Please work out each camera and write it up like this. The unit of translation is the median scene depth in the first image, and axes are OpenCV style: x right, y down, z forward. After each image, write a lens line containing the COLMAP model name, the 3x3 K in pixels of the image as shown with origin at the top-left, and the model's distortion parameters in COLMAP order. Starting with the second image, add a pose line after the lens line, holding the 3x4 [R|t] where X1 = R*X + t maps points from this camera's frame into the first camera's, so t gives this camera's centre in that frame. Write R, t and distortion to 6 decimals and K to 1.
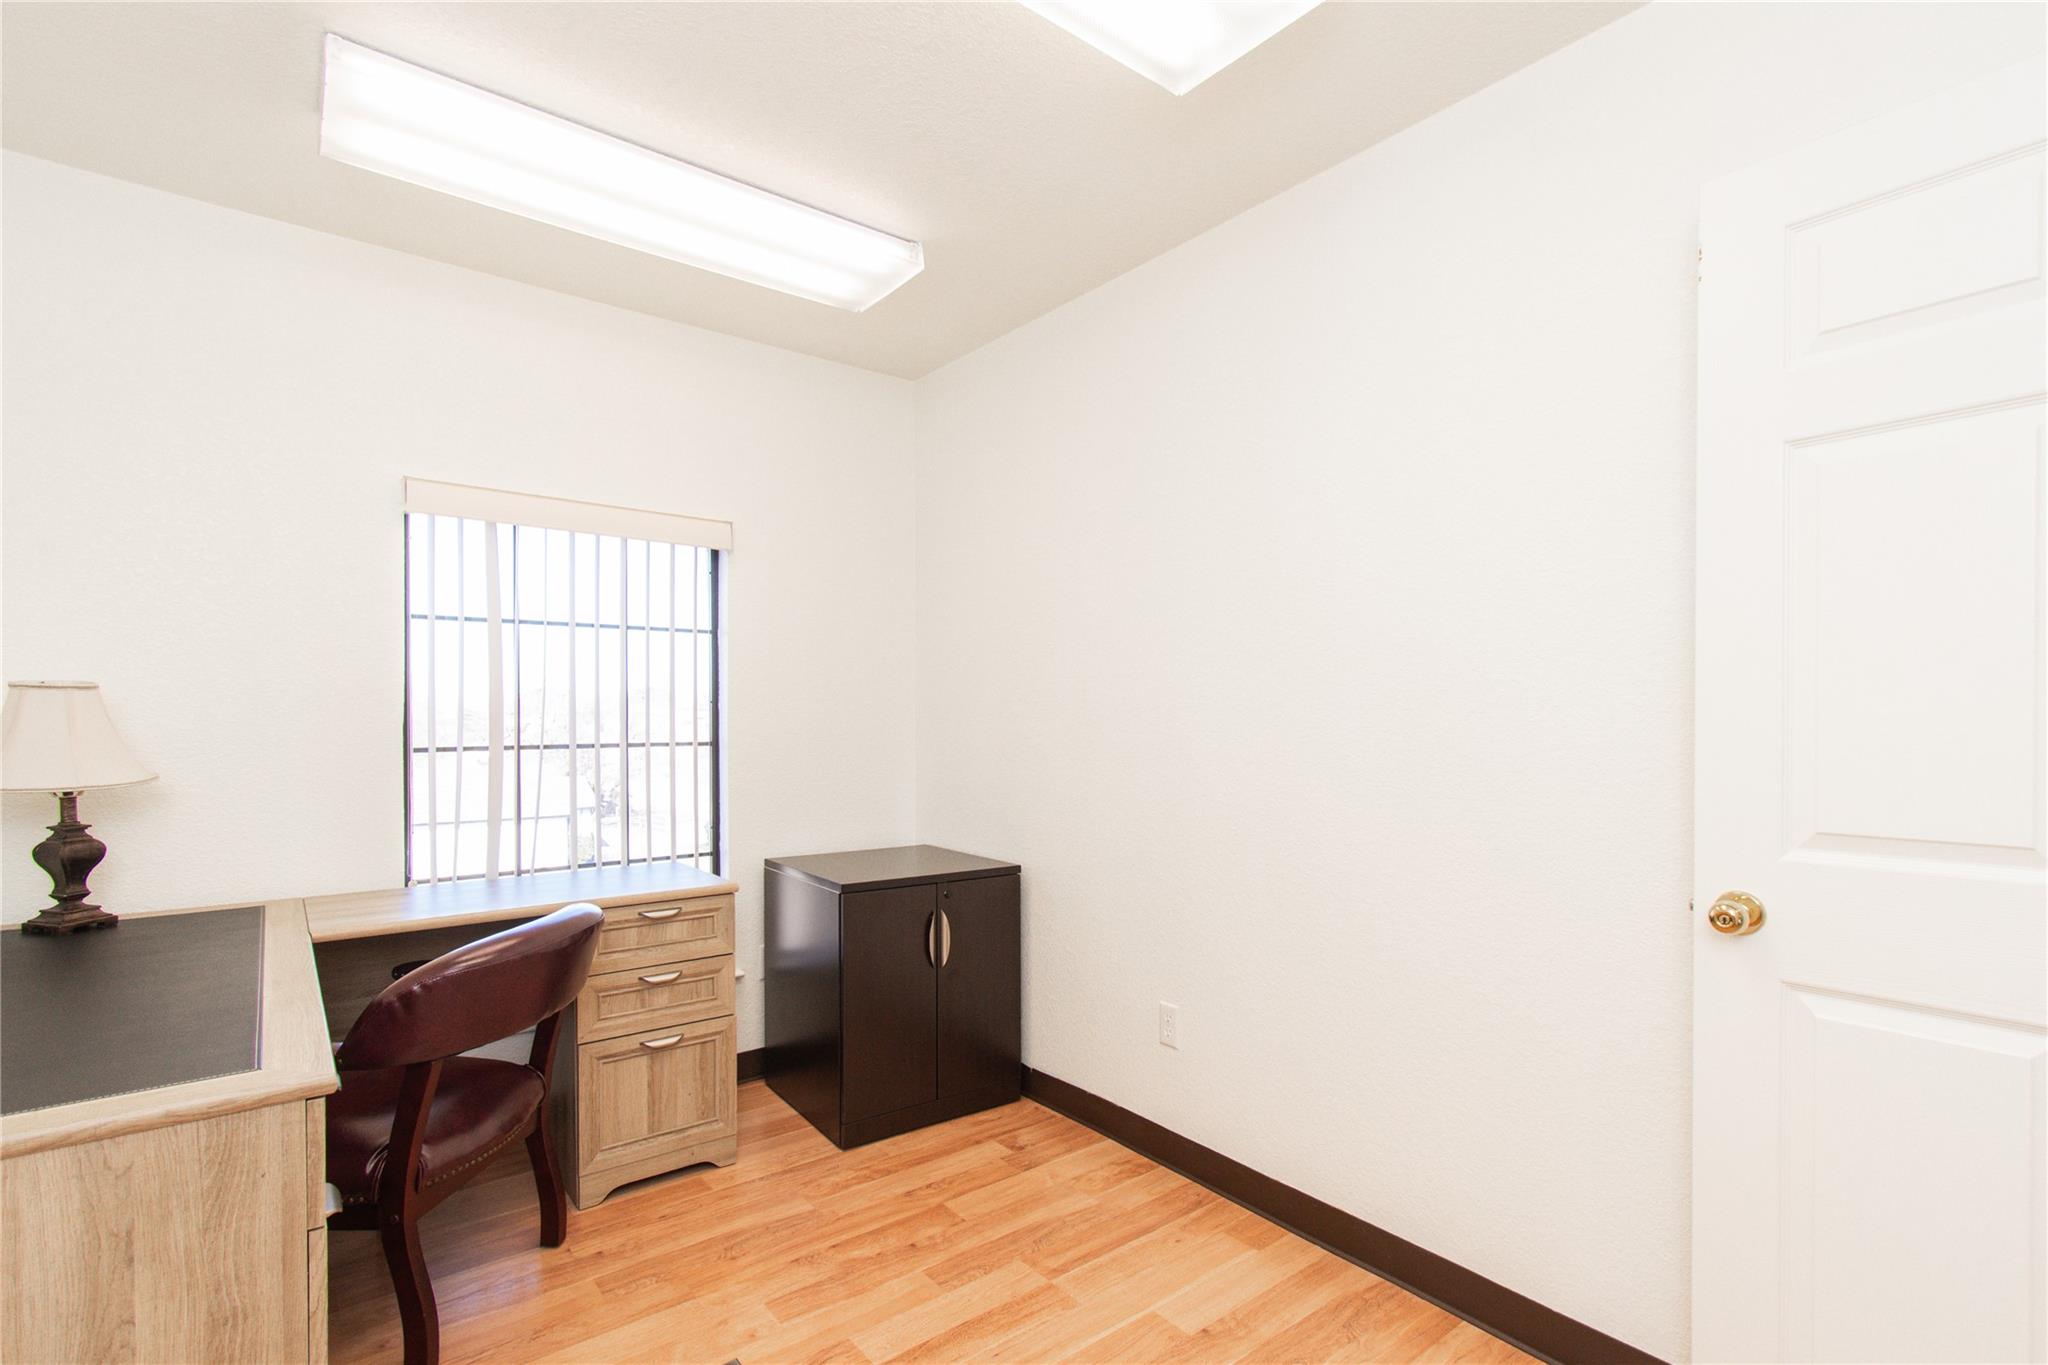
lens RADIAL K [[962.1, 0, 1014.2], [0, 962.1, 718.0], [0, 0, 1]] dist [0.002635, -0.000241]
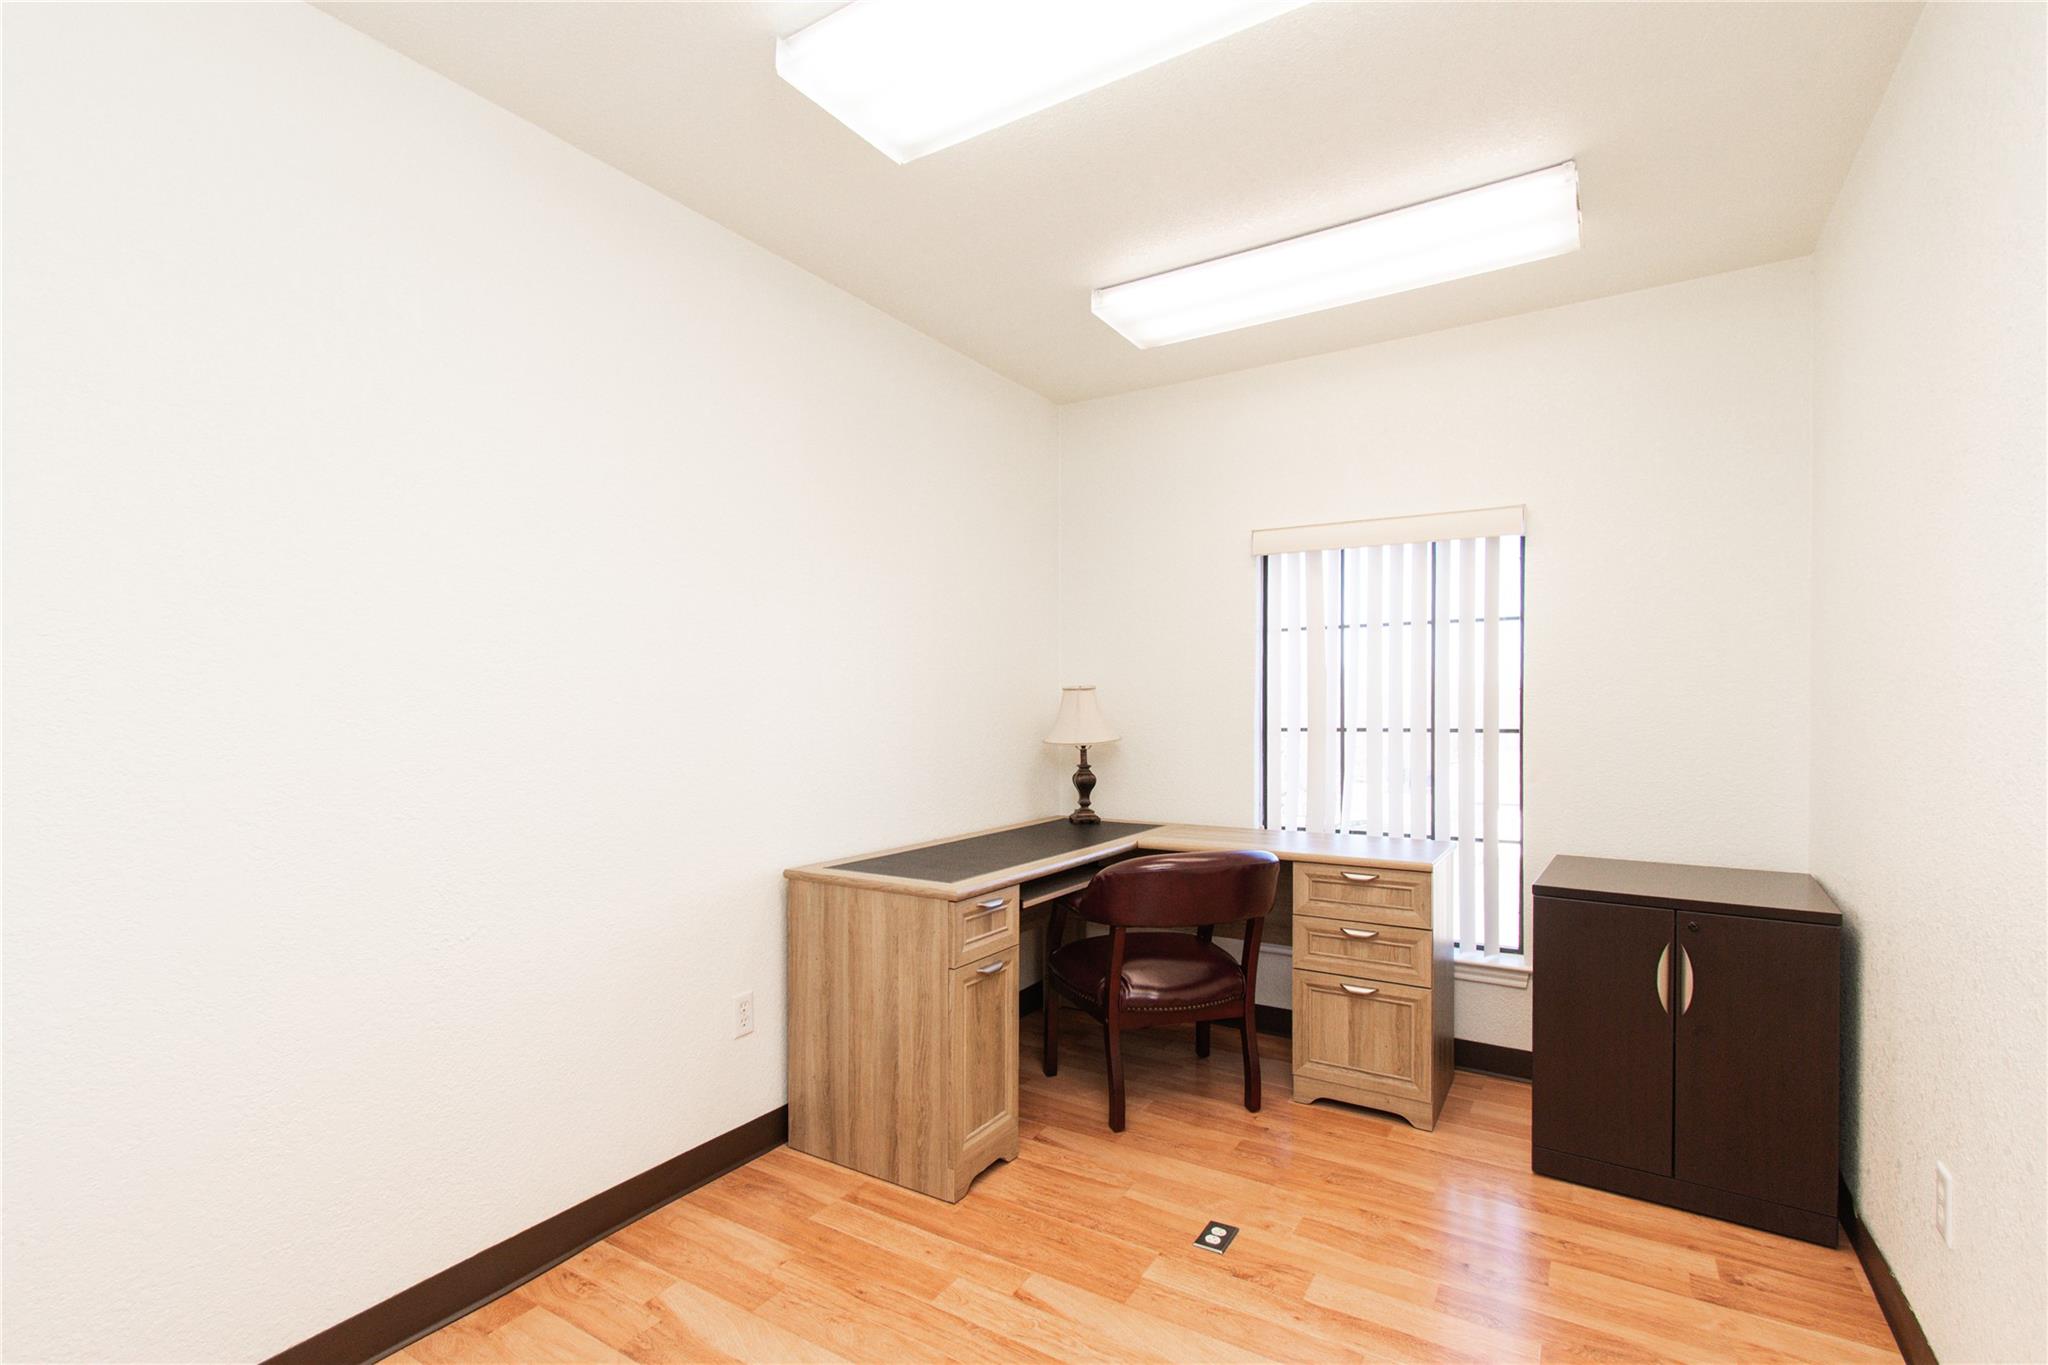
lens RADIAL K [[936.8, 0, 1025.7], [0, 936.8, 714.0], [0, 0, 1]] dist [0.003418, 0.000019]
pose [[0.332121, 0.005549, -0.943220, 0.550508], [-0.001044, 0.999984, 0.005515, 0.004708], [0.943236, -0.000847, 0.332122, 0.261352]]
